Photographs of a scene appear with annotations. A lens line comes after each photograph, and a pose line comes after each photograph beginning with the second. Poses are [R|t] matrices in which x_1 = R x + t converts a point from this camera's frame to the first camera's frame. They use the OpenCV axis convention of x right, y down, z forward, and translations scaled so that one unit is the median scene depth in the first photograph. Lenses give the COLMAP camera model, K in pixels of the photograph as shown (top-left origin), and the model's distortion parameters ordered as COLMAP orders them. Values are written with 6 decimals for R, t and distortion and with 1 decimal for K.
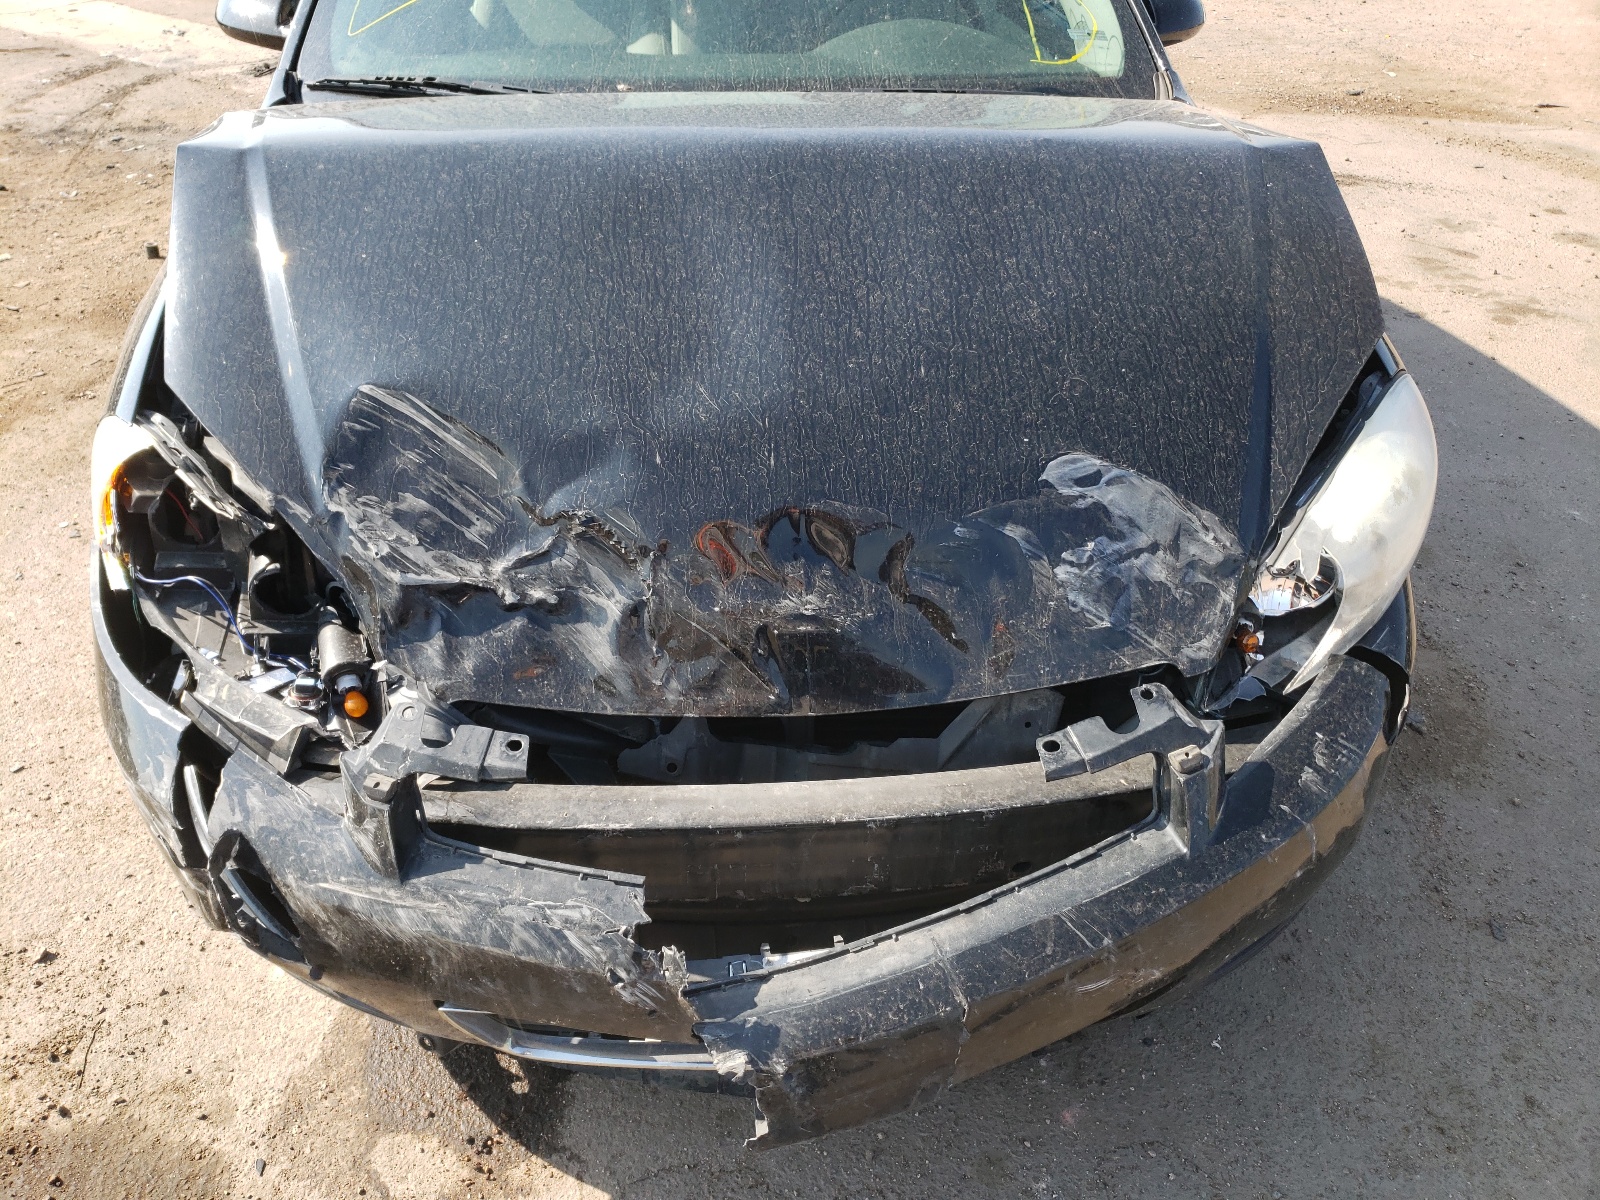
lens RADIAL K [[1214.4, 0, 800.0], [0, 1214.4, 600.0], [0, 0, 1]] dist [-0.006549, -0.002012]
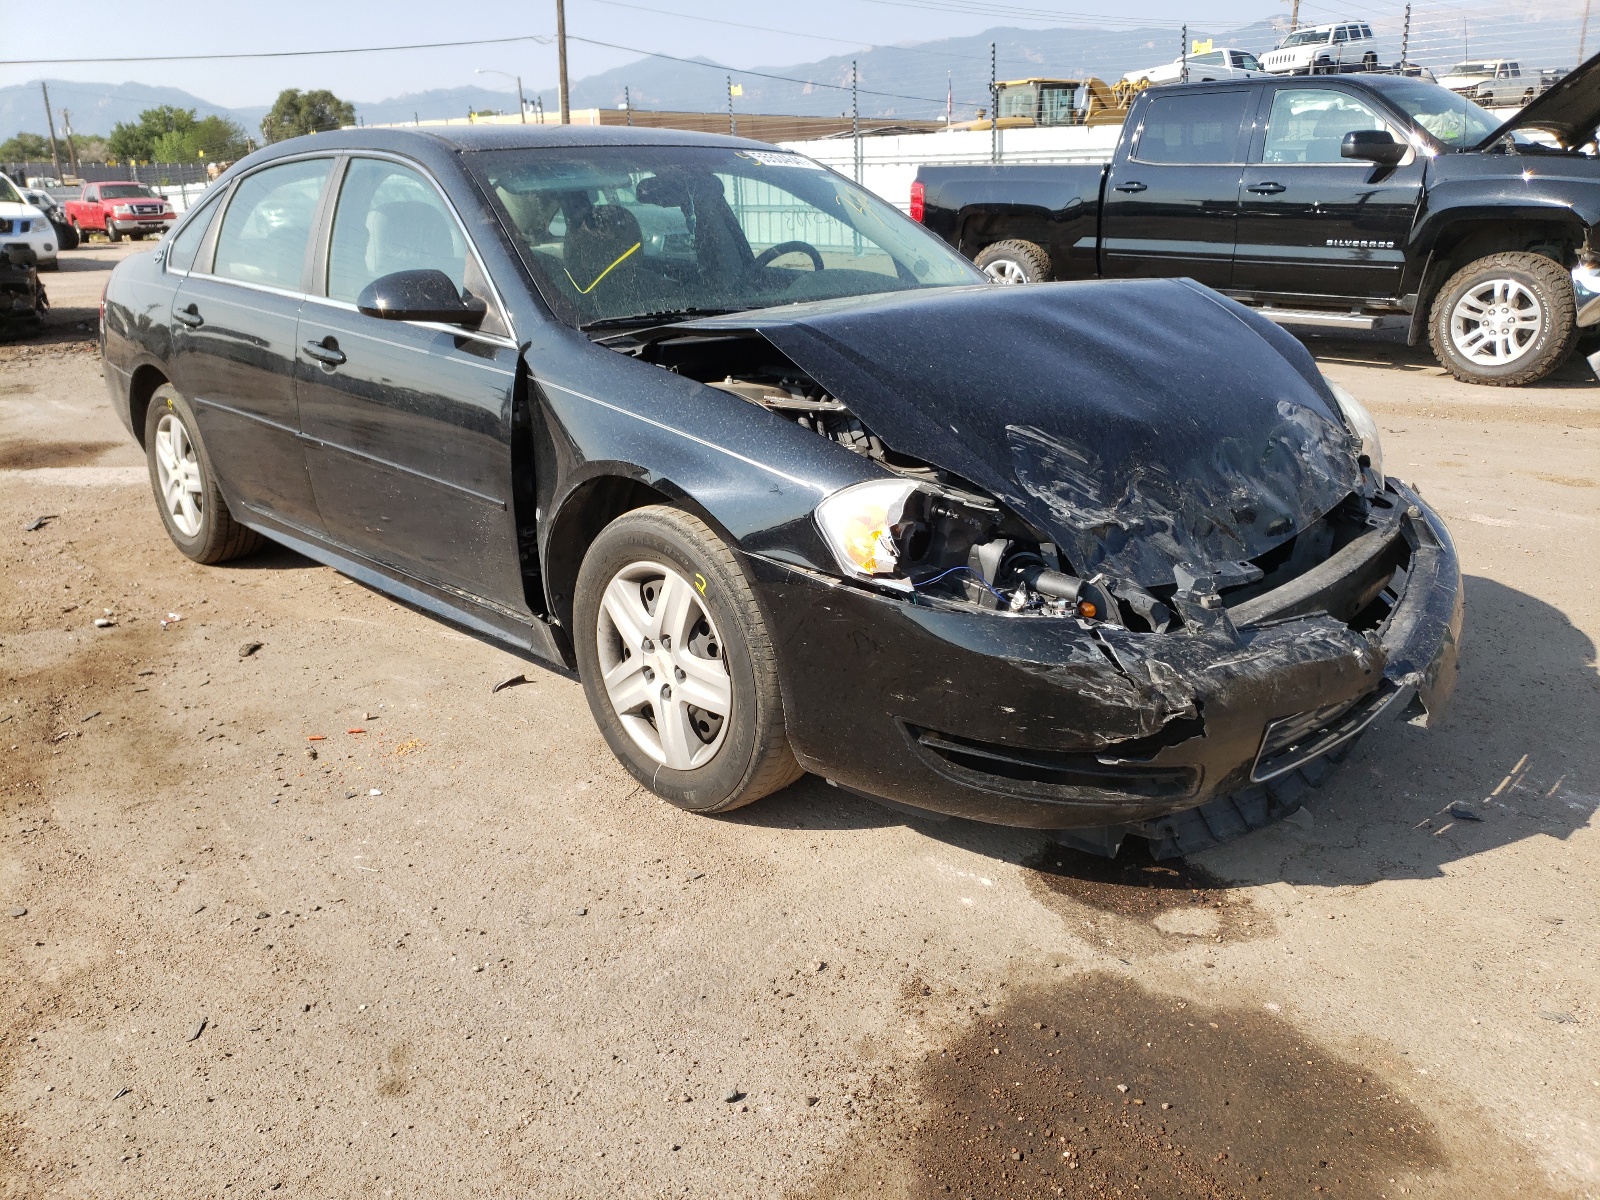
lens RADIAL K [[1180.0, 0, 800.0], [0, 1180.0, 600.0], [0, 0, 1]] dist [0.005188, 0.001149]
pose [[0.793189, -0.233557, 0.562408, -1.505816], [0.367021, 0.920299, -0.135444, 0.143978], [-0.485950, 0.313848, 0.815691, -0.056012]]
